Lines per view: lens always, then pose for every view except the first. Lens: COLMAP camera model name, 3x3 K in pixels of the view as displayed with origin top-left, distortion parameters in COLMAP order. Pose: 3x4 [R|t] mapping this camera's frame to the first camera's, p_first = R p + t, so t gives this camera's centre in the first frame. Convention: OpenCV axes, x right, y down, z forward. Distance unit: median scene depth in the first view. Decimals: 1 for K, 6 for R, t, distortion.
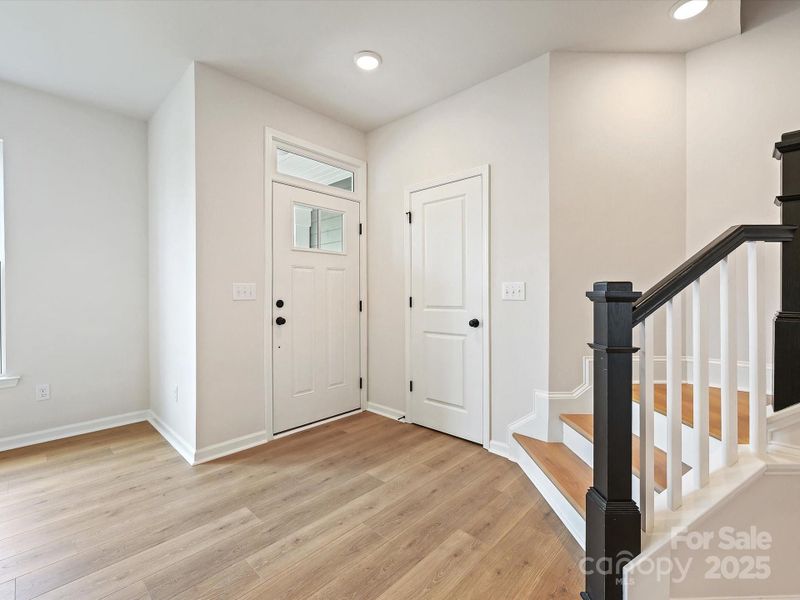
lens RADIAL K [[357.3, 0, 400.0], [0, 357.3, 300.0], [0, 0, 1]] dist [-0.000291, -0.000263]
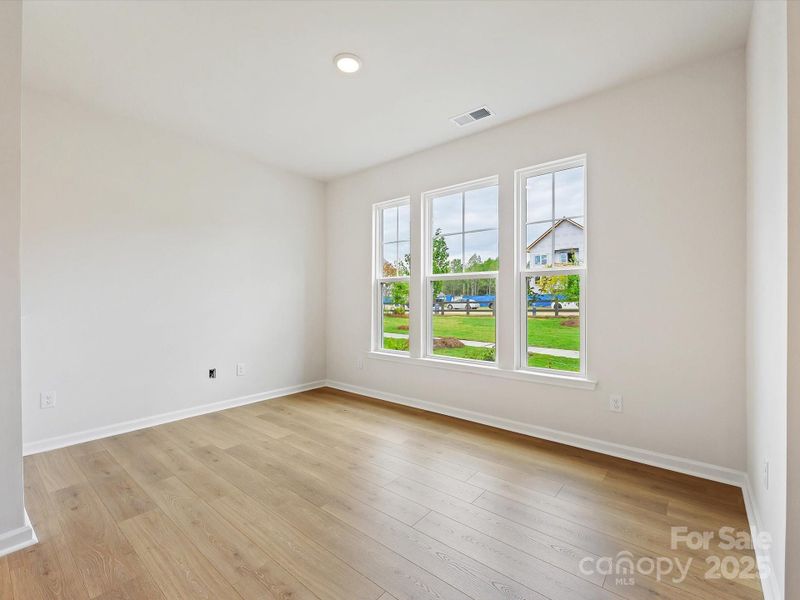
lens RADIAL K [[357.3, 0, 400.0], [0, 357.3, 300.0], [0, 0, 1]] dist [-0.000291, -0.000263]
pose [[0.053666, 0.002610, -0.998556, -0.100988], [-0.014803, 0.999889, 0.001818, -0.010556], [0.998449, 0.014684, 0.053698, 0.437140]]
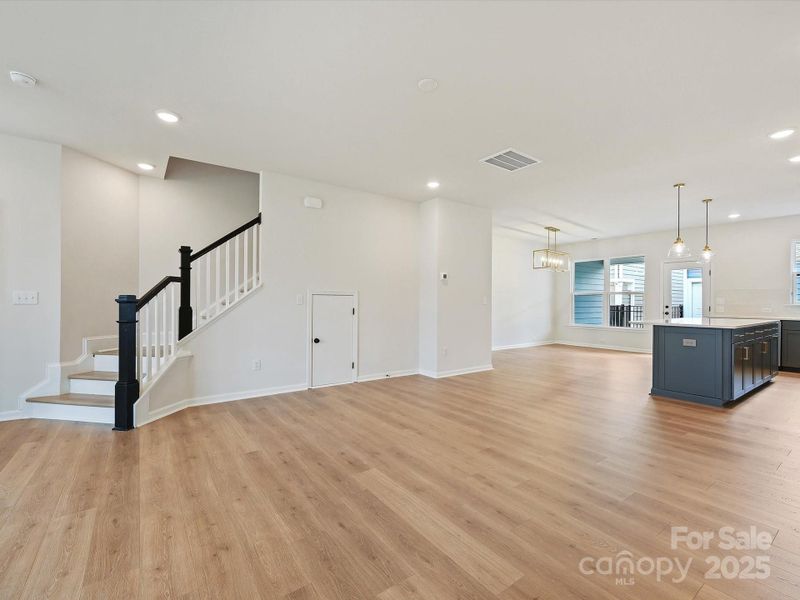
lens RADIAL K [[361.3, 0, 400.0], [0, 361.3, 300.0], [0, 0, 1]] dist [0.000441, 0.000165]
pose [[0.192519, 0.006598, 0.981271, -0.837011], [0.008411, 0.999930, -0.008374, 0.010948], [-0.981257, 0.009866, 0.192450, -0.748367]]
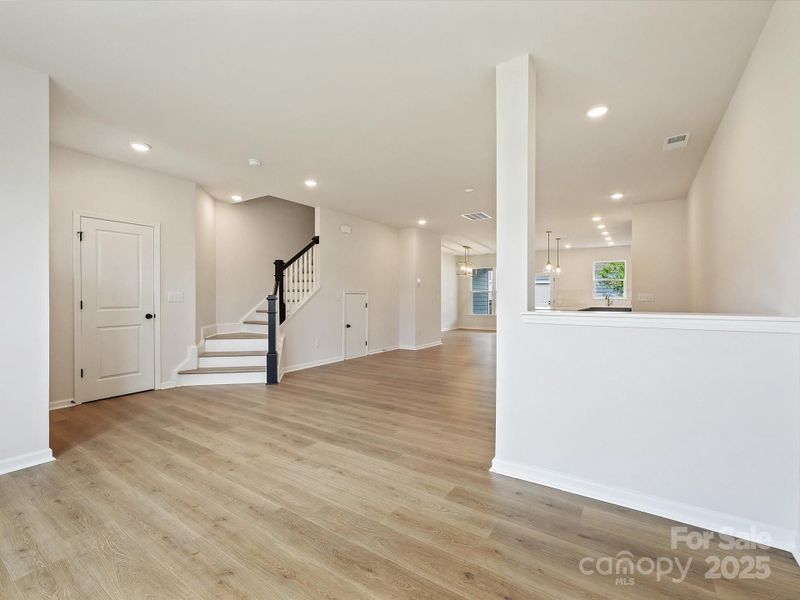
lens RADIAL K [[357.3, 0, 400.0], [0, 357.3, 300.0], [0, 0, 1]] dist [-0.000291, -0.000263]
pose [[-0.161184, -0.004495, 0.986914, -1.830970], [0.014523, 0.999871, 0.006926, -0.004358], [-0.986818, 0.015450, -0.161098, 0.153412]]
